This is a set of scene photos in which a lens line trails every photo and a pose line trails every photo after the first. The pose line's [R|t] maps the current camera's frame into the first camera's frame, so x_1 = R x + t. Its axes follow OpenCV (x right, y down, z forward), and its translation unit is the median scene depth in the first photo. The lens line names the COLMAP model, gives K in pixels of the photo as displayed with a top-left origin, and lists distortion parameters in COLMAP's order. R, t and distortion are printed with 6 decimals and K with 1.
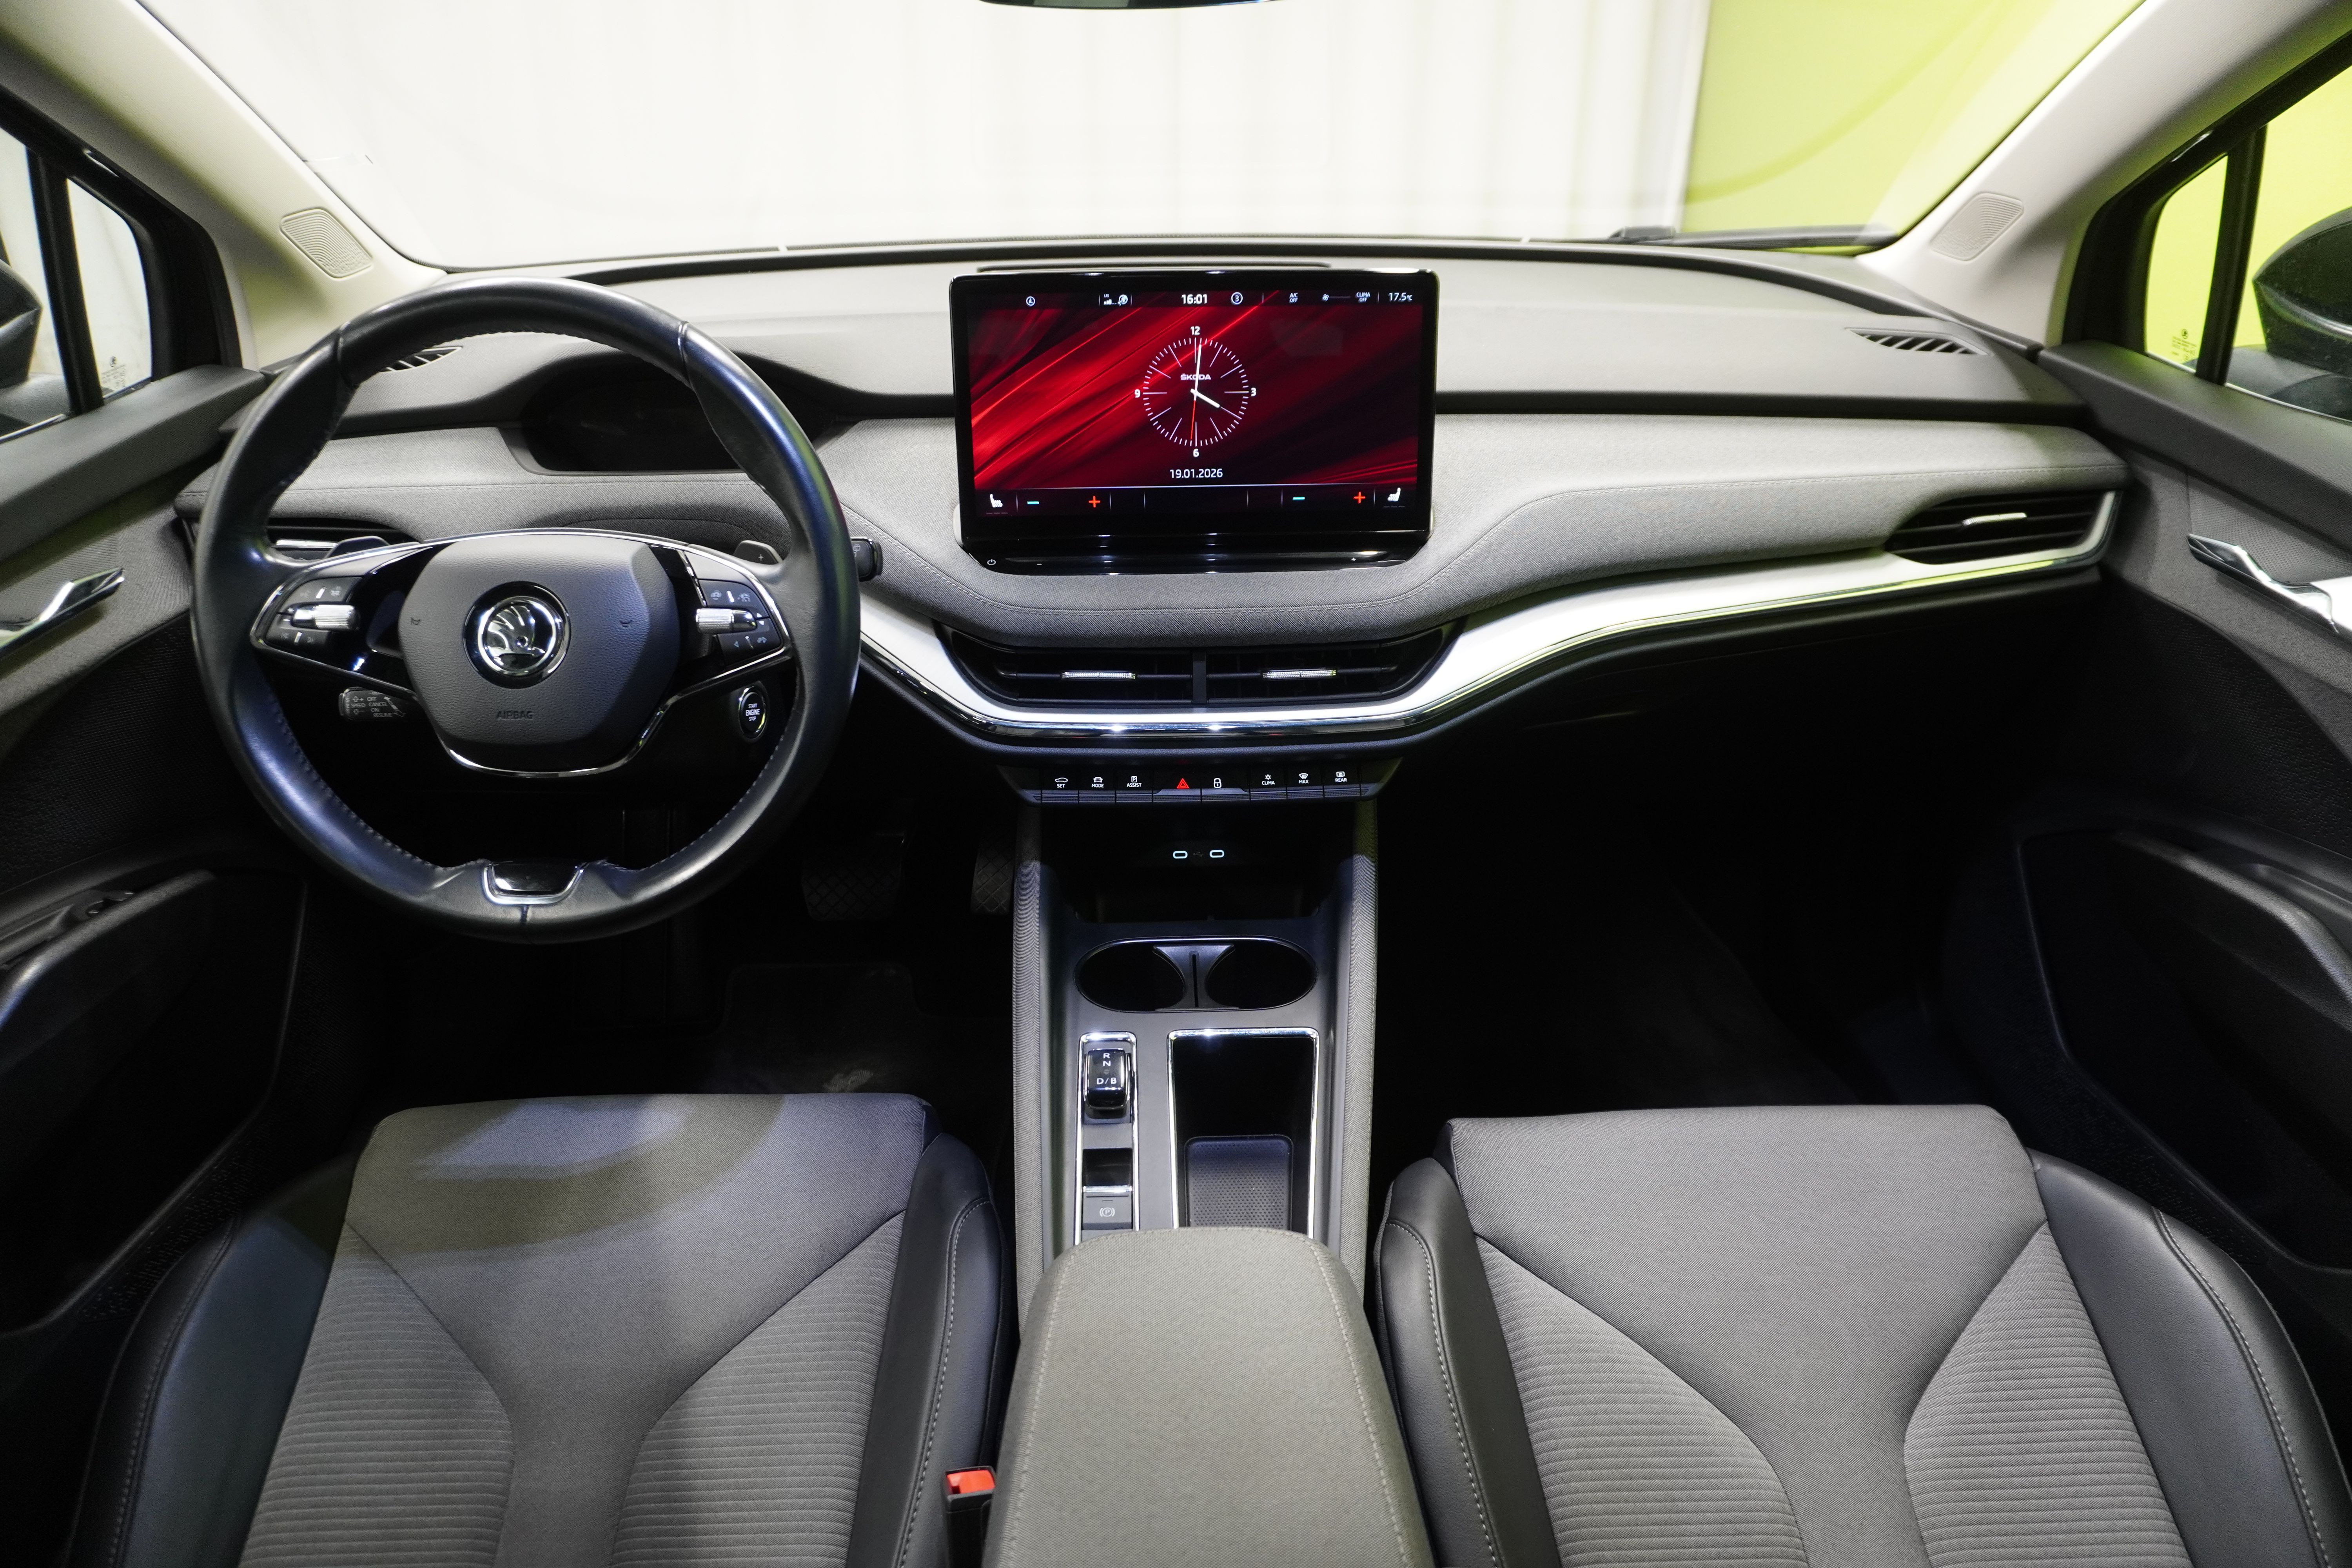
lens RADIAL K [[1630.6, 0, 1176.0], [0, 1630.6, 784.0], [0, 0, 1]] dist [-0.026869, 0.024925]
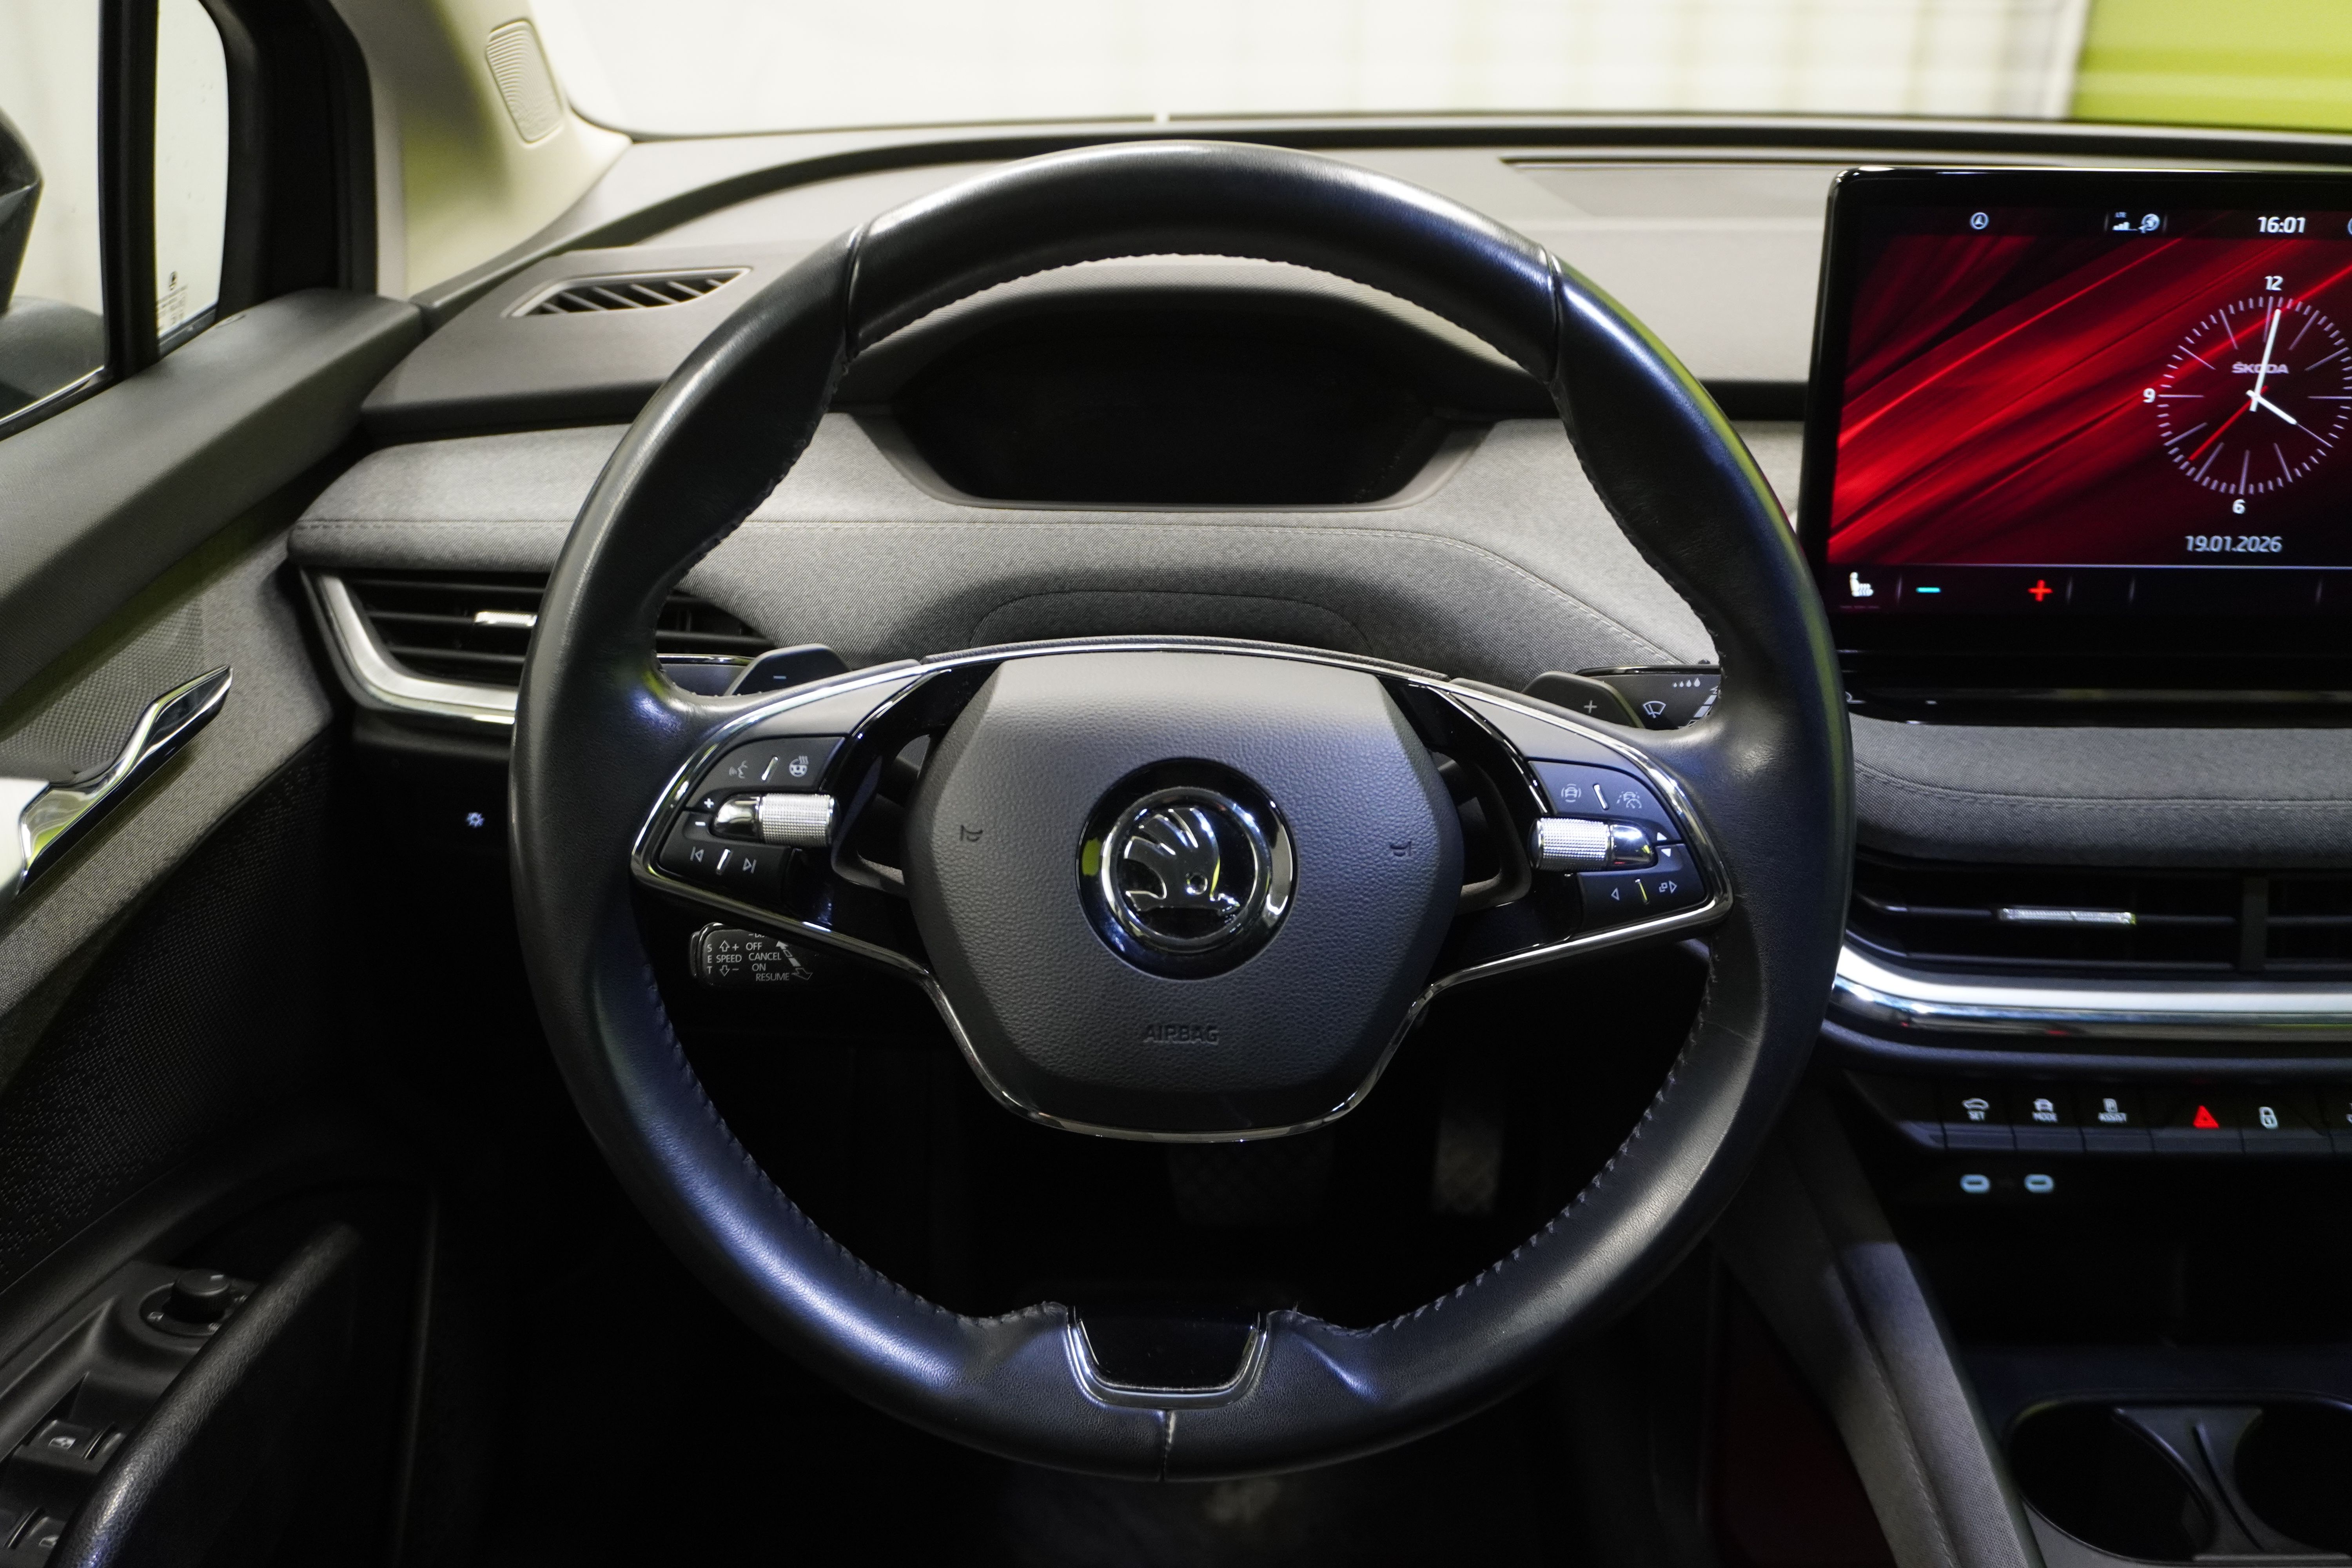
lens RADIAL K [[2149.0, 0, 1176.0], [0, 2149.0, 784.0], [0, 0, 1]] dist [-0.015597, 0.017084]
pose [[0.999685, 0.023511, 0.008820, -0.350167], [-0.023243, 0.999300, -0.029300, -0.082908], [-0.009503, 0.029086, 0.999532, 0.296744]]
